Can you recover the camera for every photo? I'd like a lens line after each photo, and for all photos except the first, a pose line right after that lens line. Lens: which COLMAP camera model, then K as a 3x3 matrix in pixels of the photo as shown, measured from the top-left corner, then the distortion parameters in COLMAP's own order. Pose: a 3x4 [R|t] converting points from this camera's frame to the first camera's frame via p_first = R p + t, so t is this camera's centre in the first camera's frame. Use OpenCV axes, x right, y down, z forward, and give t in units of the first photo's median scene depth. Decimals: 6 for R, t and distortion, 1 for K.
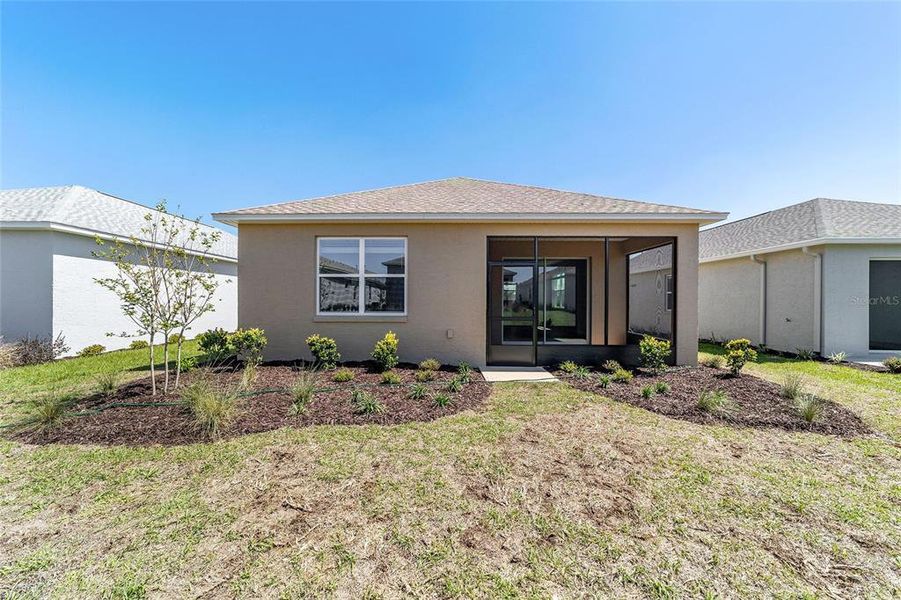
lens RADIAL K [[341.8, 0, 448.8], [0, 341.8, 300.9], [0, 0, 1]] dist [-0.000407, 0.000064]
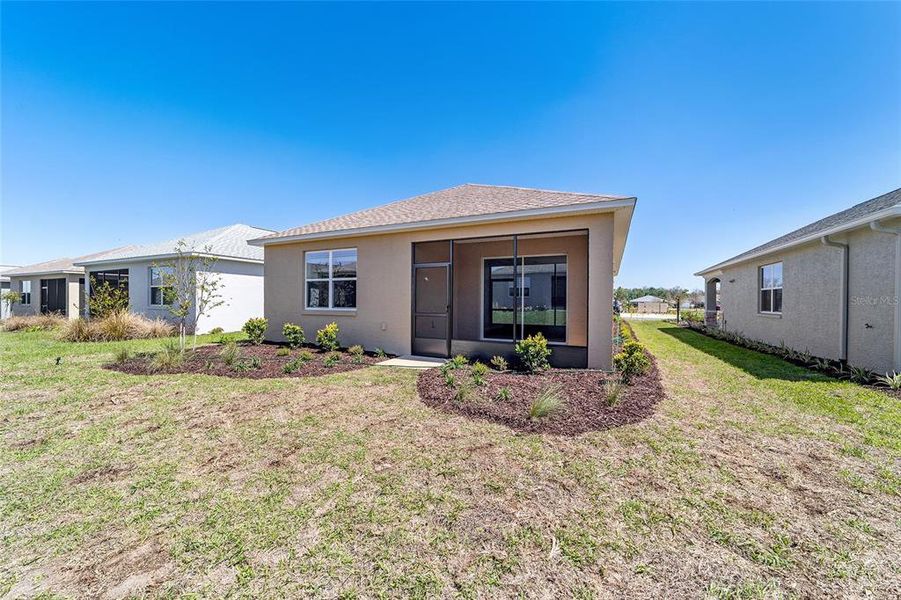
lens RADIAL K [[341.8, 0, 448.1], [0, 341.8, 300.5], [0, 0, 1]] dist [-0.000407, 0.000064]
pose [[0.910520, 0.001464, -0.413462, 0.688650], [-0.001216, 0.999999, 0.000863, 0.004159], [0.413462, -0.000283, 0.910521, 0.002707]]
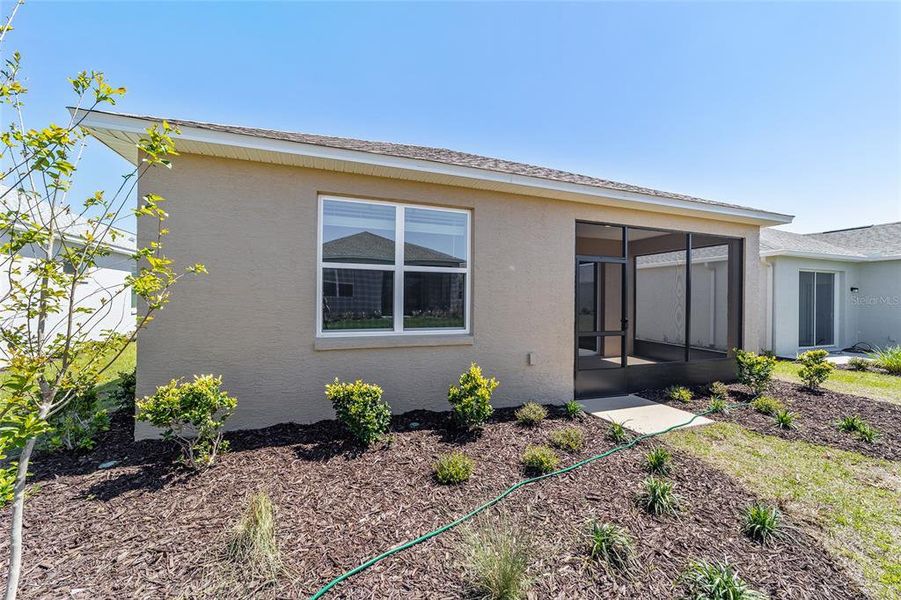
lens RADIAL K [[341.8, 0, 449.7], [0, 341.8, 300.2], [0, 0, 1]] dist [-0.000407, 0.000064]
pose [[0.934955, 0.002897, 0.354756, -0.384219], [-0.003675, 0.999992, 0.001519, -0.019822], [-0.354748, -0.002724, 0.934958, 0.413961]]
